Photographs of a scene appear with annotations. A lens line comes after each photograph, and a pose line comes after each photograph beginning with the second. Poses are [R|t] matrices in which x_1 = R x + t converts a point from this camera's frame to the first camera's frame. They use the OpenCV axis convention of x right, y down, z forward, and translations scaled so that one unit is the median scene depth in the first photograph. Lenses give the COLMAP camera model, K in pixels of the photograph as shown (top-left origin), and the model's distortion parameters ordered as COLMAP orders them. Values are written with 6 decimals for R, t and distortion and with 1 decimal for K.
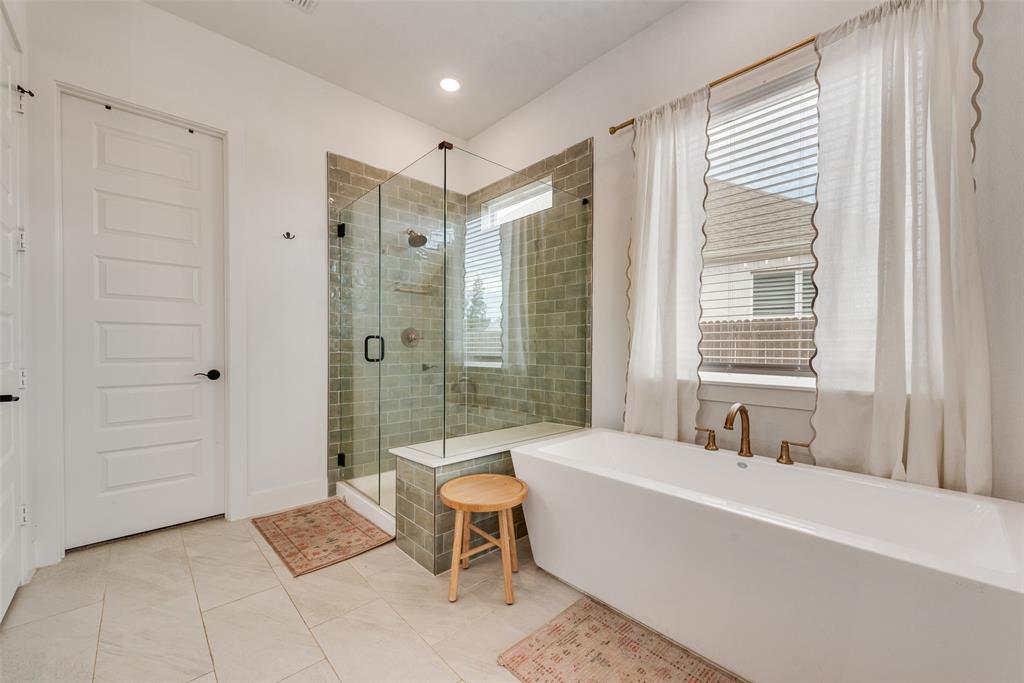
lens RADIAL K [[398.8, 0, 514.3], [0, 398.8, 349.2], [0, 0, 1]] dist [0.011554, -0.004369]
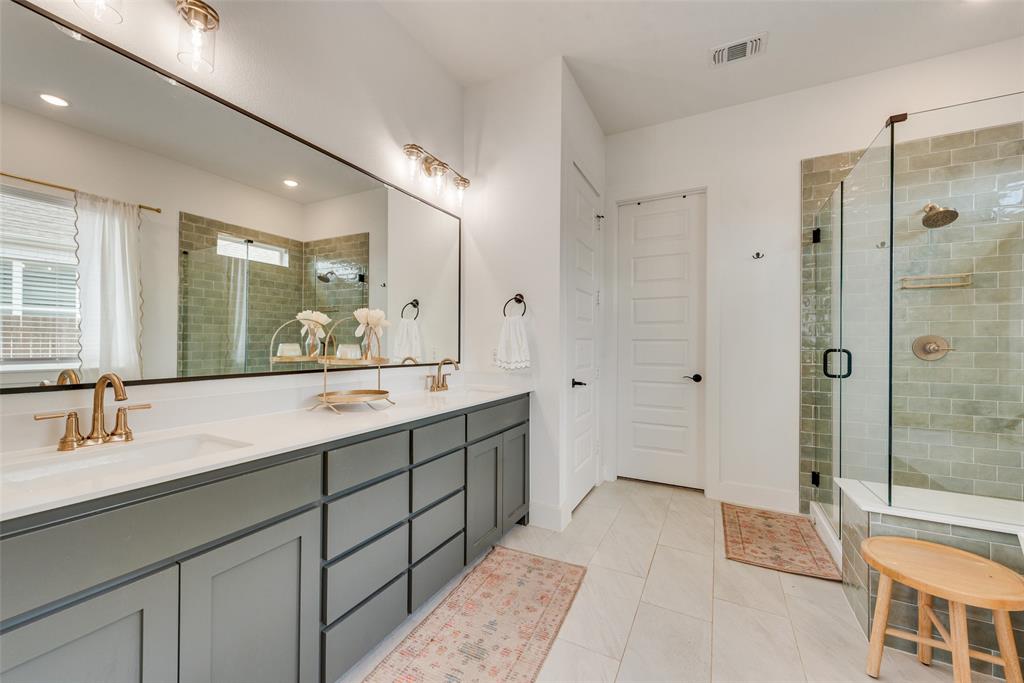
lens RADIAL K [[398.8, 0, 512.0], [0, 398.8, 341.9], [0, 0, 1]] dist [0.011554, -0.004369]
pose [[0.345379, -0.004677, -0.938452, 0.255279], [-0.014118, 0.999849, -0.010179, -0.031617], [0.938357, 0.016765, 0.345261, -0.000795]]
